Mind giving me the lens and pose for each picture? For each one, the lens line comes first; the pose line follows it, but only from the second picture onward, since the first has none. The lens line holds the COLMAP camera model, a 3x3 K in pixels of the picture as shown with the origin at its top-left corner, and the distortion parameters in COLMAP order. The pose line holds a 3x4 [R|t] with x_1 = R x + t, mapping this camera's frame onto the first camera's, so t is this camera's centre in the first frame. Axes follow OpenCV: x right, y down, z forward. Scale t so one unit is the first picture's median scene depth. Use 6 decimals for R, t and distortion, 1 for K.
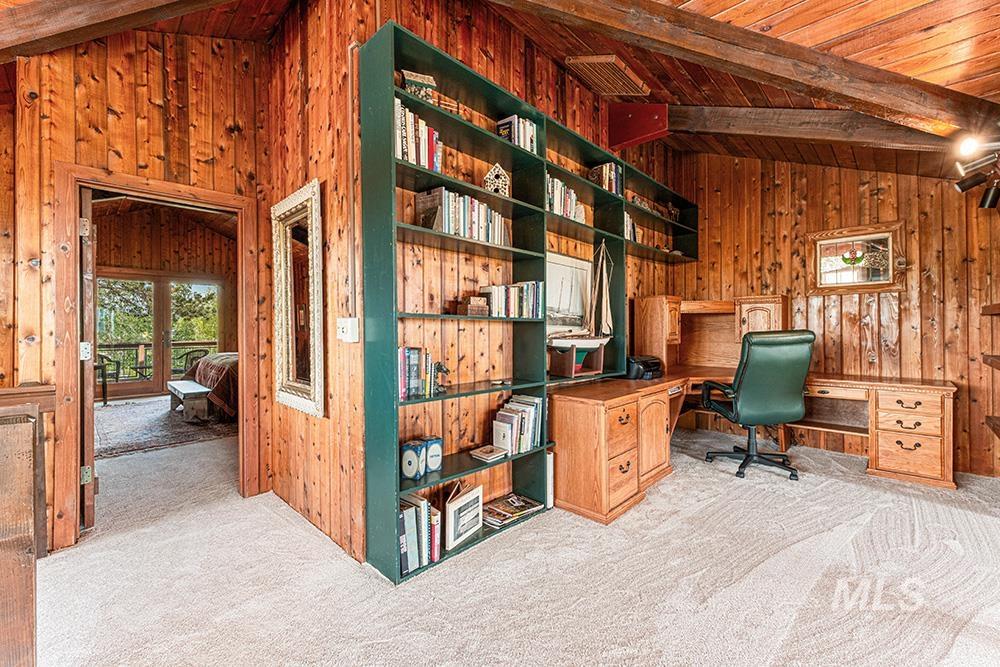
lens RADIAL K [[406.9, 0, 498.2], [0, 406.9, 325.1], [0, 0, 1]] dist [-0.003950, 0.000302]
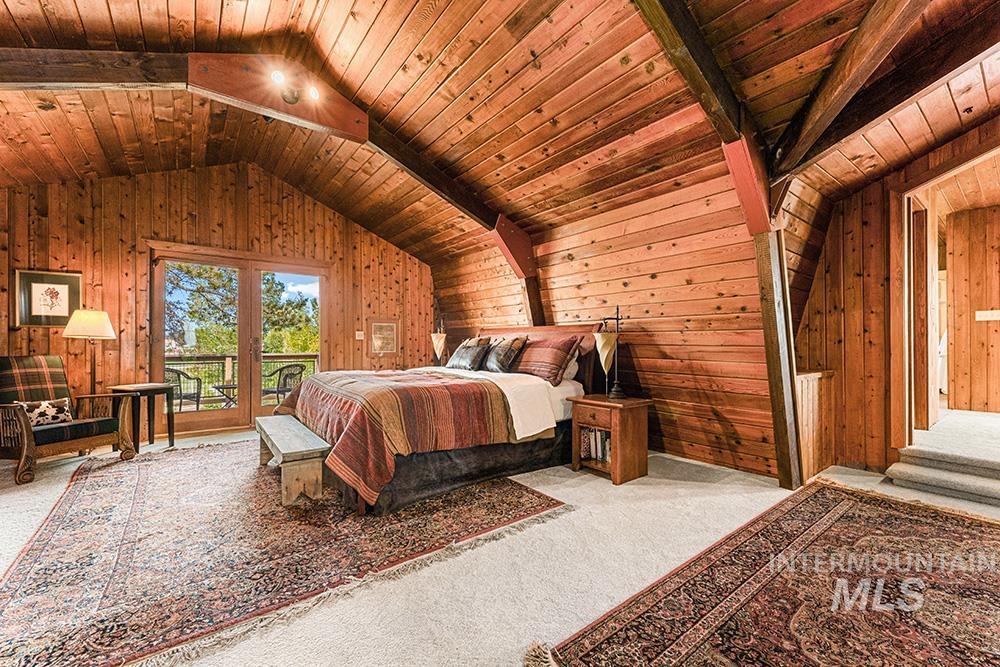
lens RADIAL K [[406.9, 0, 500.0], [0, 406.9, 343.0], [0, 0, 1]] dist [-0.003950, 0.000302]
pose [[0.988934, 0.004820, -0.148278, -0.289433], [-0.004247, 0.999982, 0.004182, 0.018231], [0.148296, -0.003506, 0.988937, 0.361329]]
